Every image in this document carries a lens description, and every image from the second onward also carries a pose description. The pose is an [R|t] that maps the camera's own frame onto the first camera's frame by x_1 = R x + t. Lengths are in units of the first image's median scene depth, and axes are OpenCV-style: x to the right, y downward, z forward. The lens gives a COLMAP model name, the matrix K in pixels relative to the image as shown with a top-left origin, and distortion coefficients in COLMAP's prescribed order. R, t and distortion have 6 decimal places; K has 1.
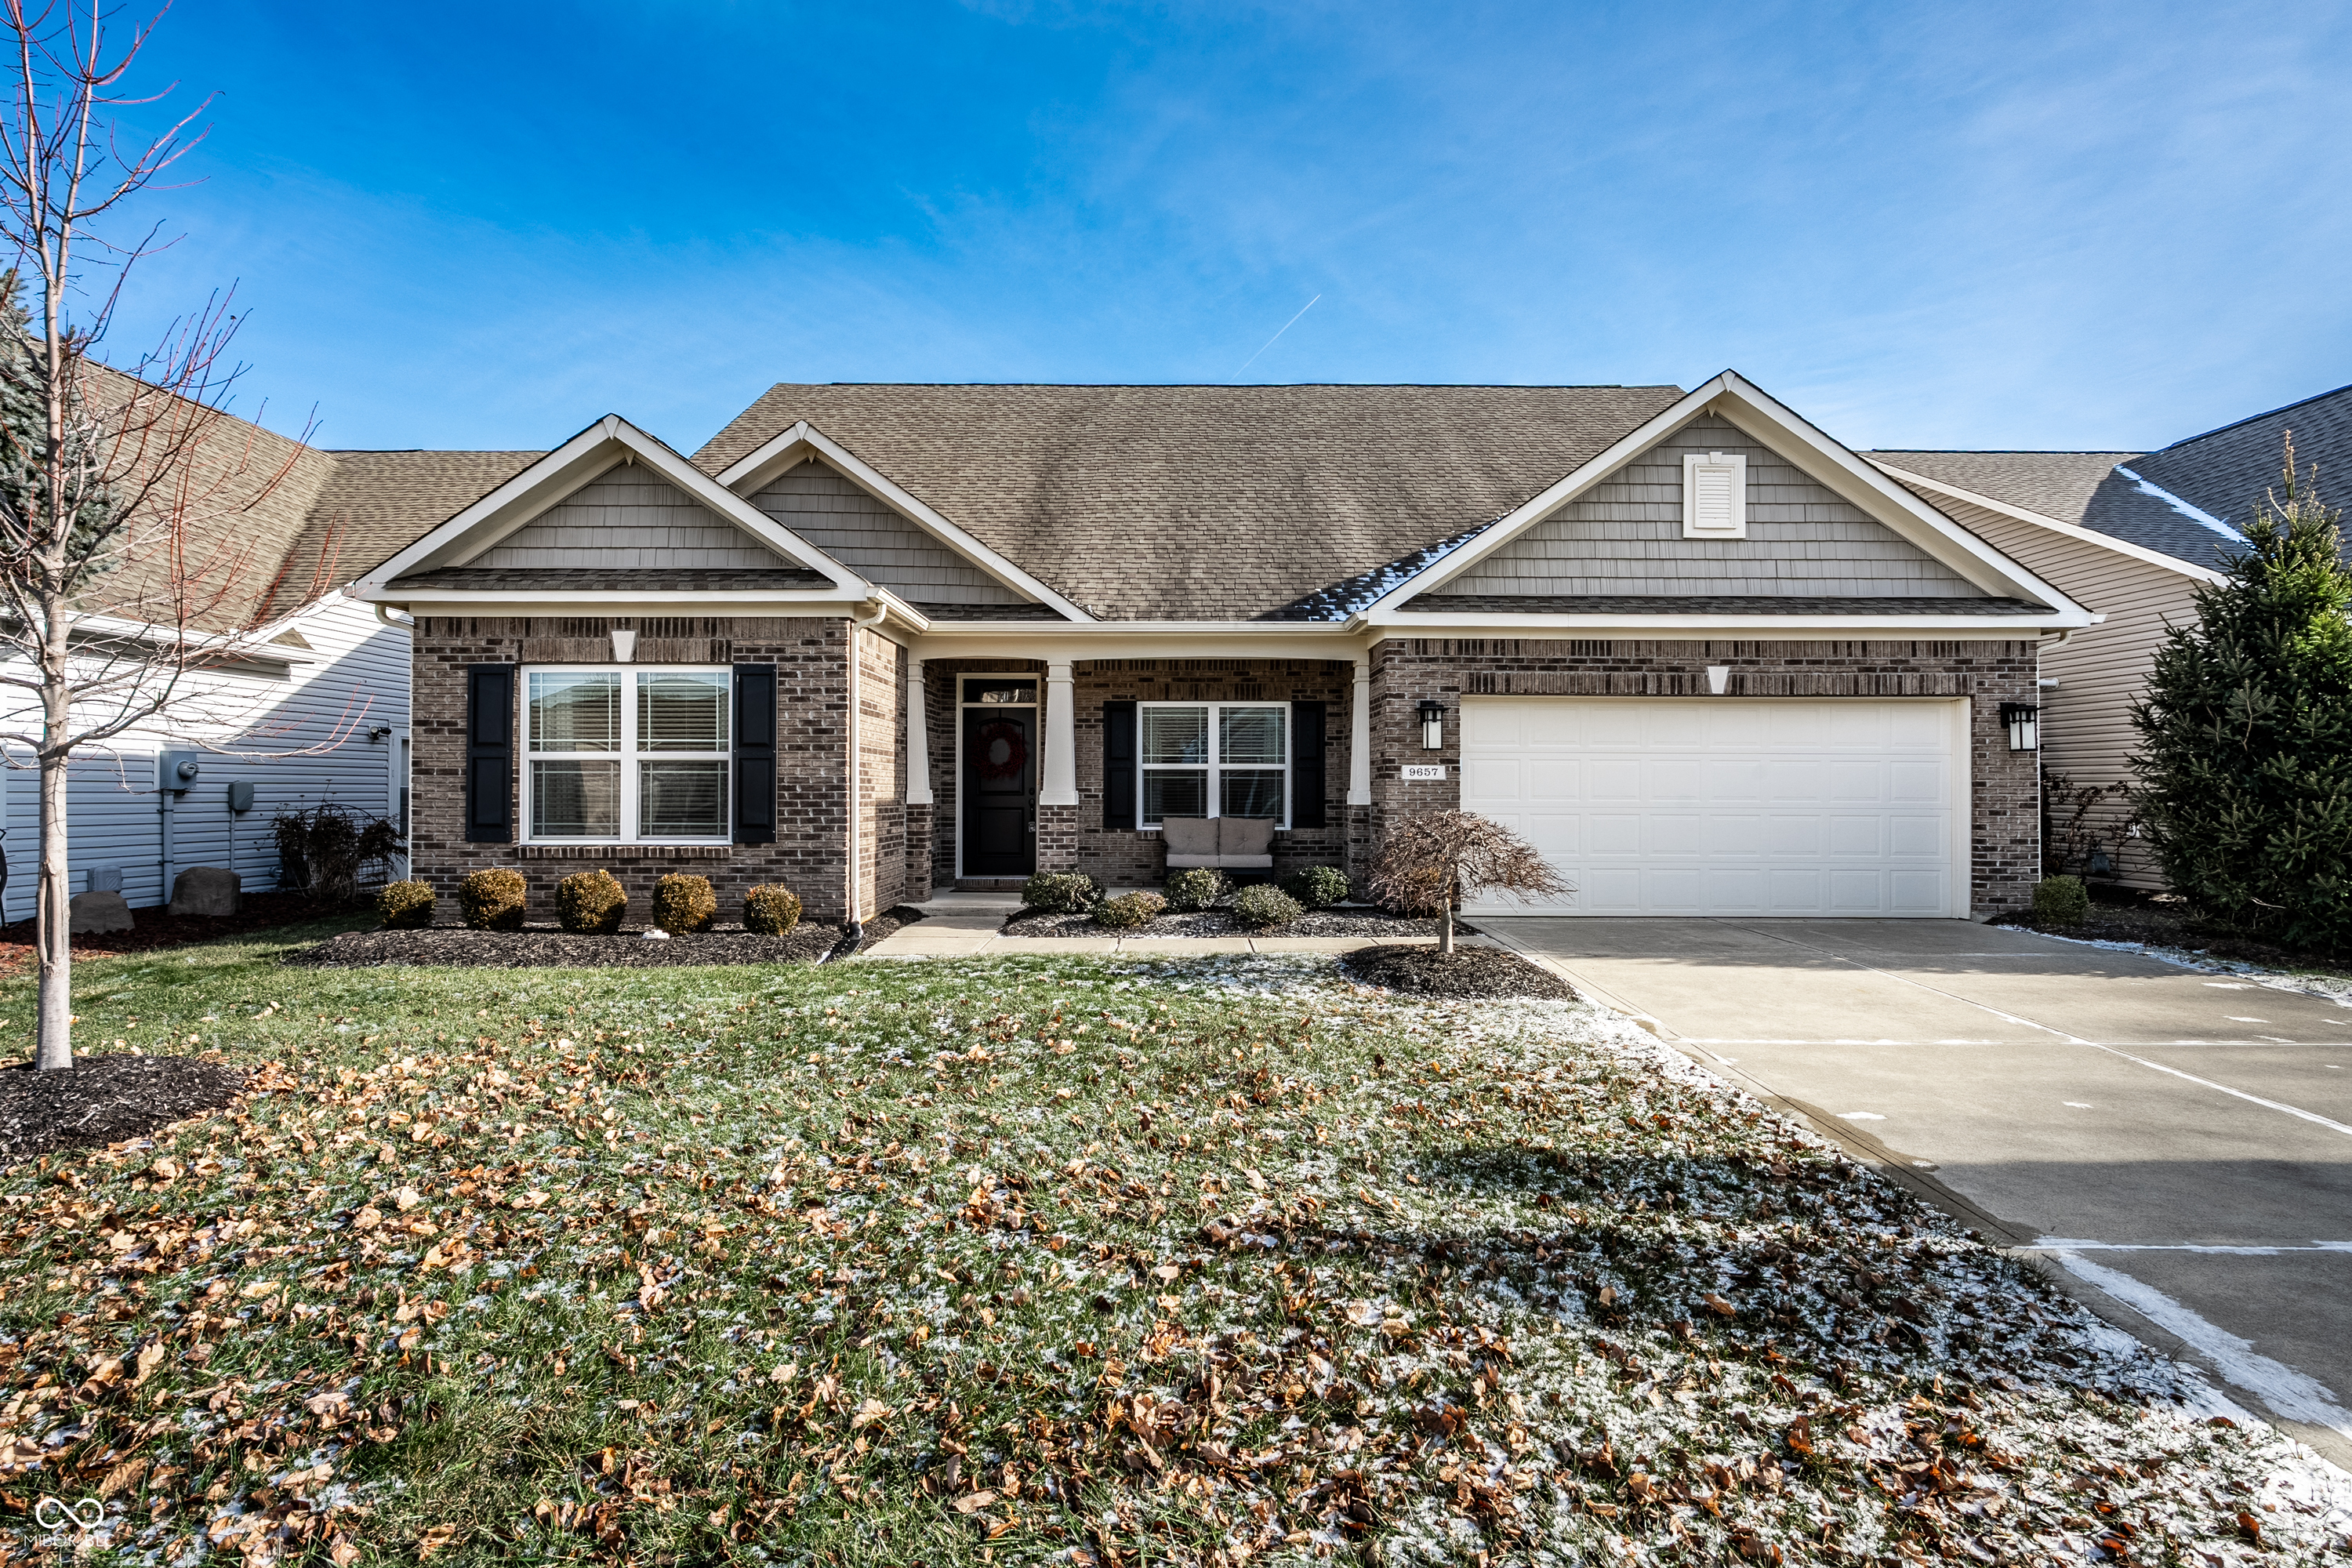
lens RADIAL K [[1078.7, 0, 1176.0], [0, 1078.7, 784.0], [0, 0, 1]] dist [-0.001884, 0.000034]
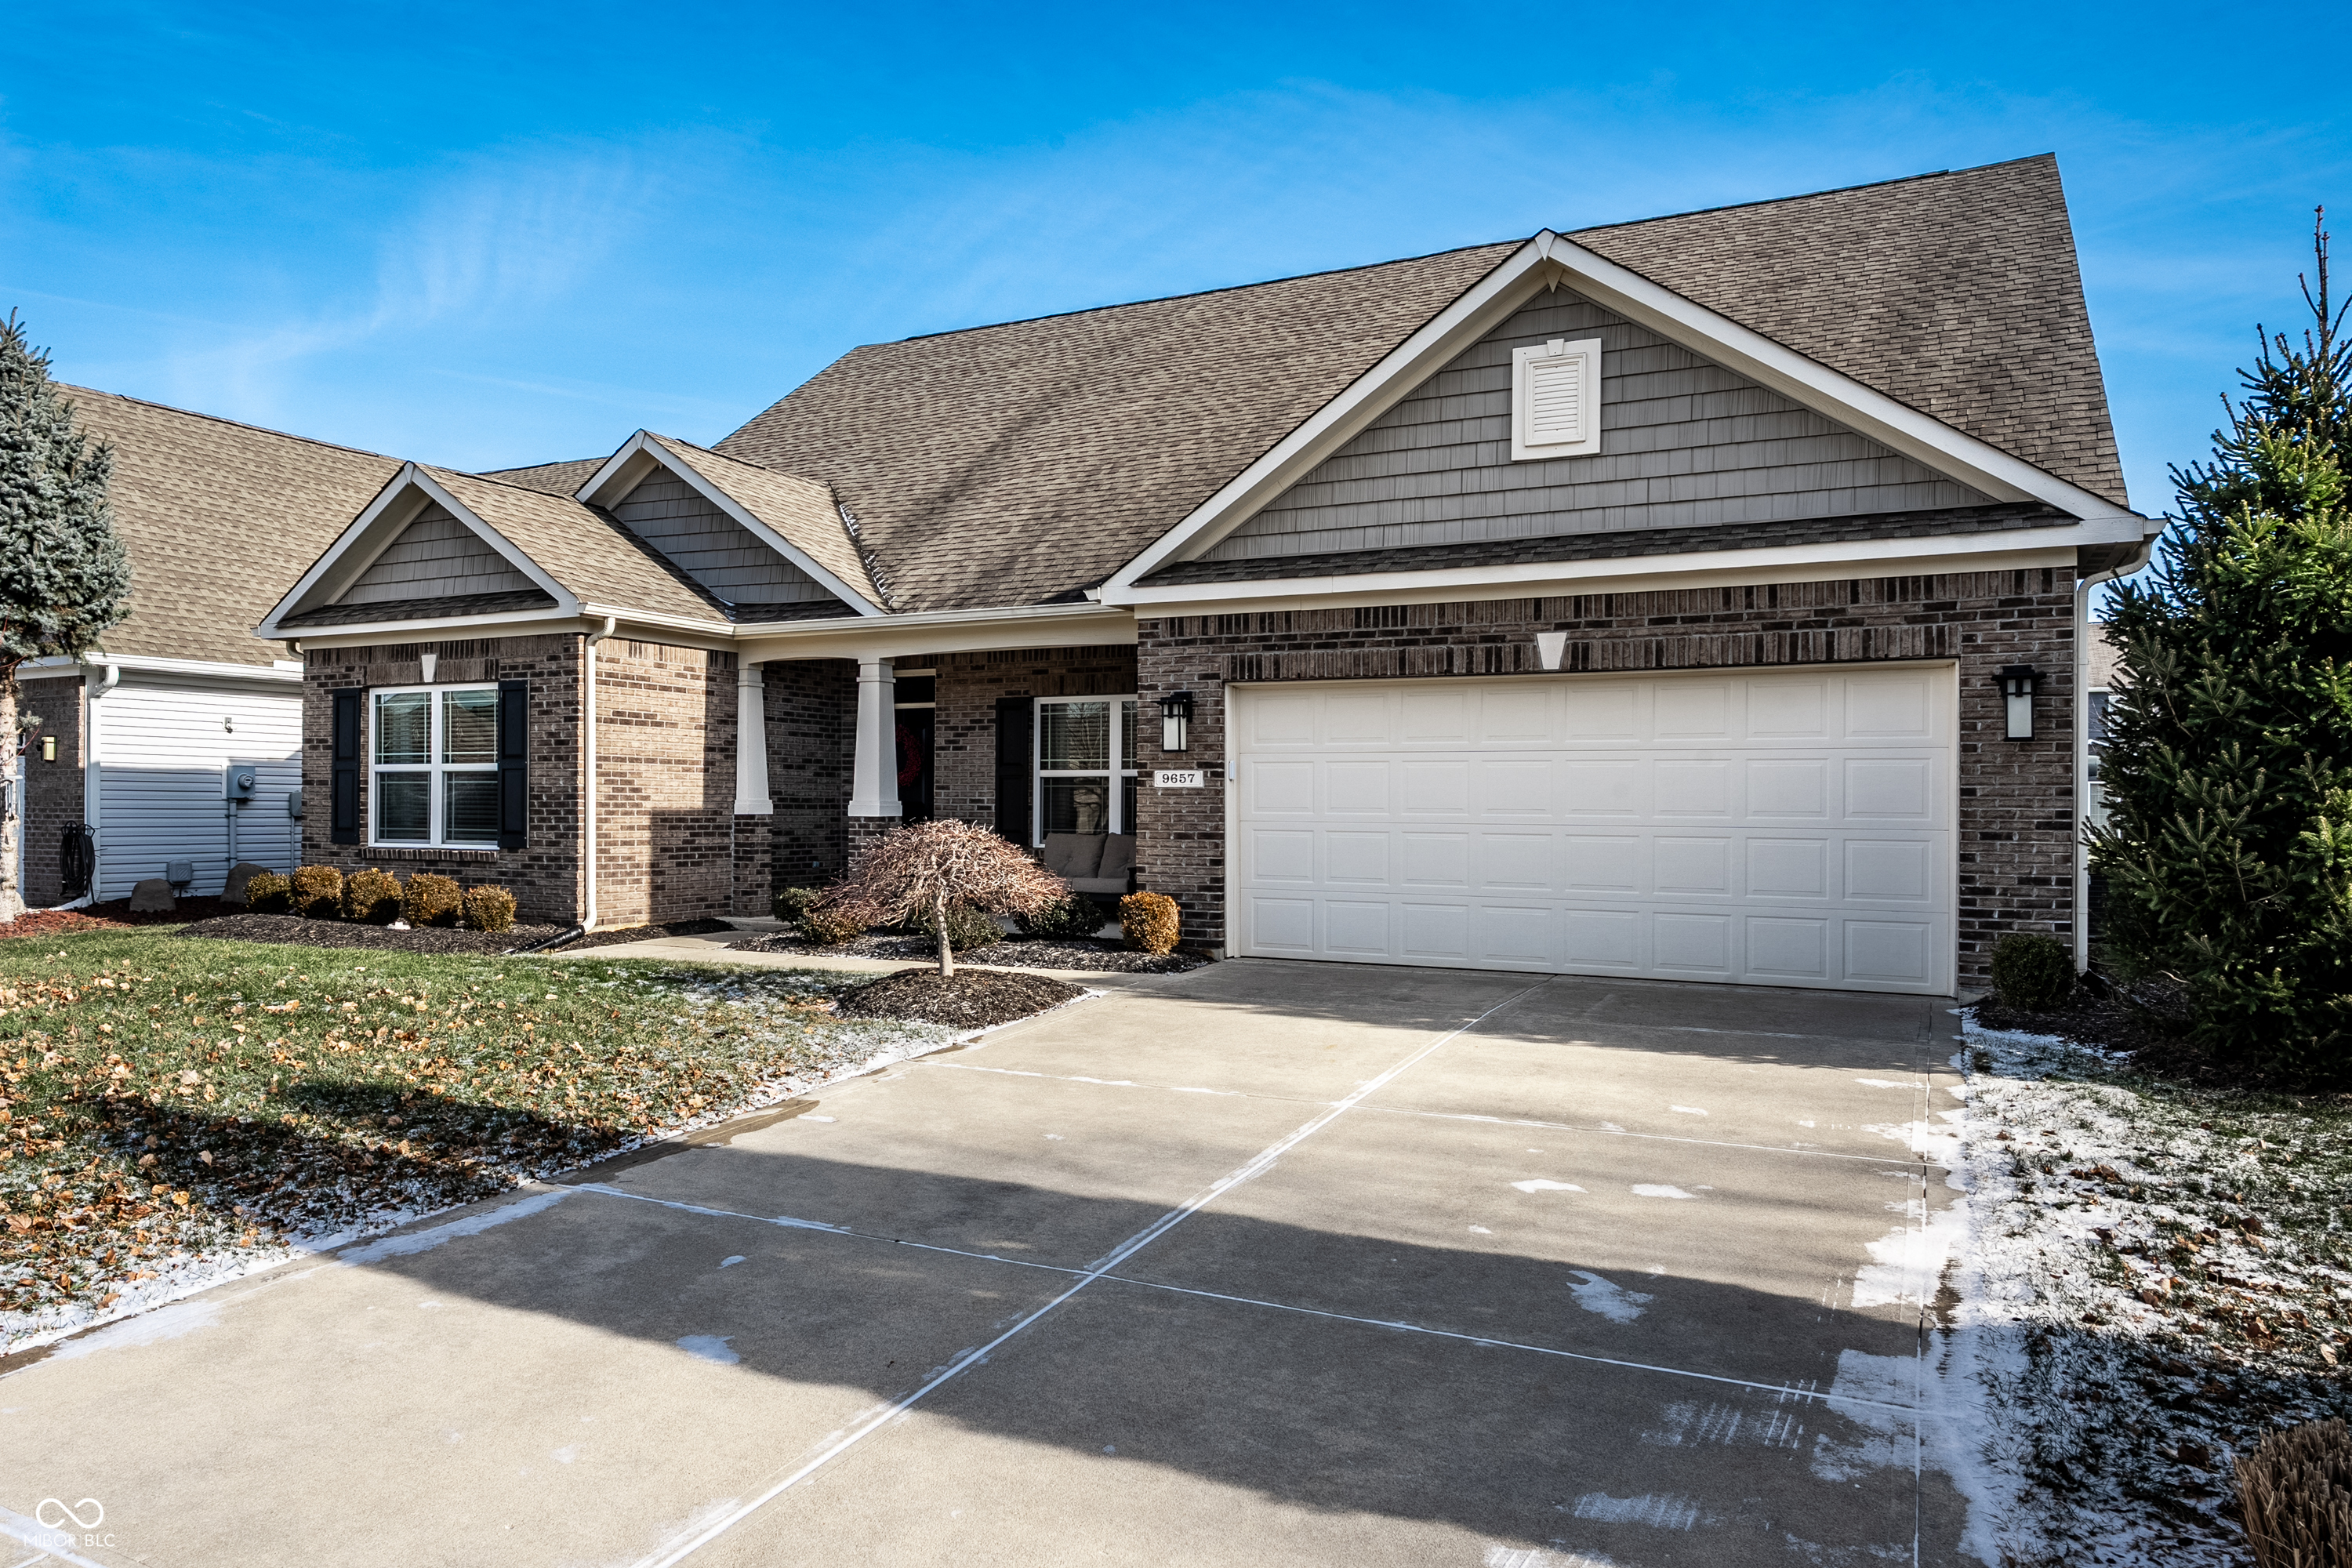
lens RADIAL K [[1576.5, 0, 1169.9], [0, 1576.5, 805.7], [0, 0, 1]] dist [0.004044, 0.000069]
pose [[0.888863, 0.002590, -0.458165, 0.766199], [-0.000549, 0.999989, 0.004587, 0.004272], [0.458172, -0.003826, 0.888855, -0.075706]]
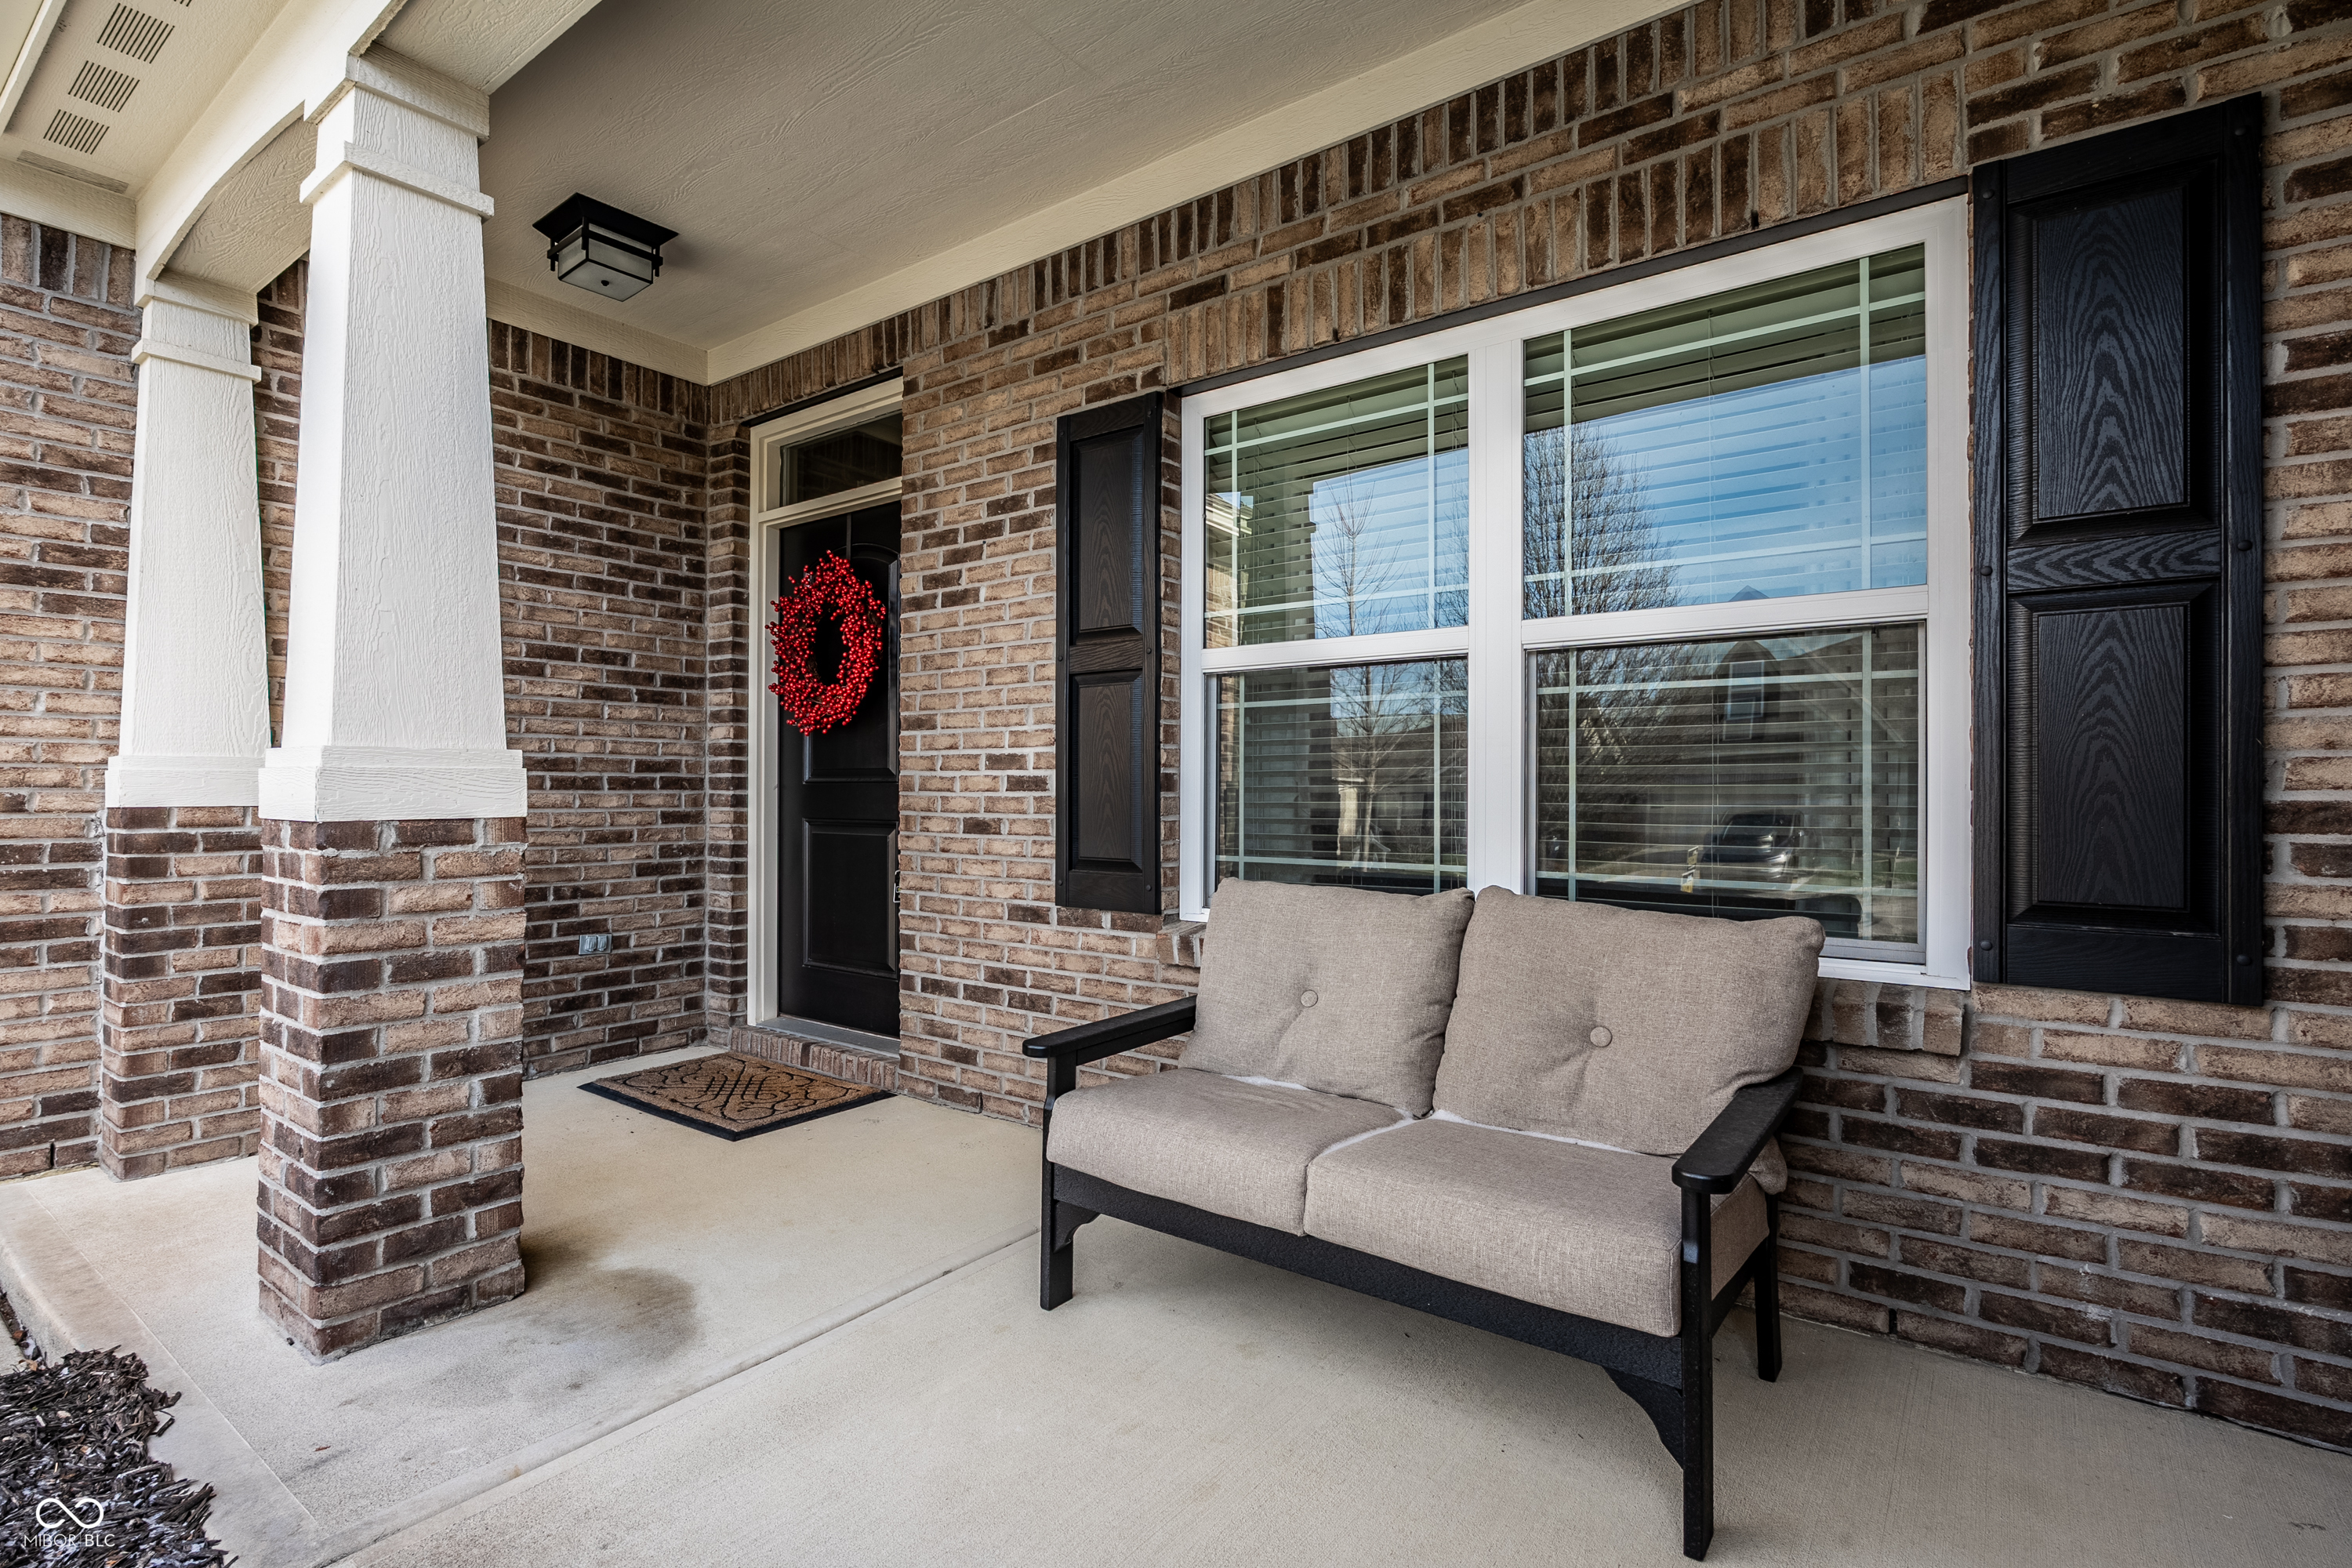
lens RADIAL K [[1078.7, 0, 1176.0], [0, 1078.7, 784.0], [0, 0, 1]] dist [-0.001884, 0.000034]
pose [[0.788734, -0.002840, -0.614728, 0.136502], [0.002698, 0.999996, -0.001159, 0.013939], [0.614728, -0.000744, 0.788739, 0.977367]]
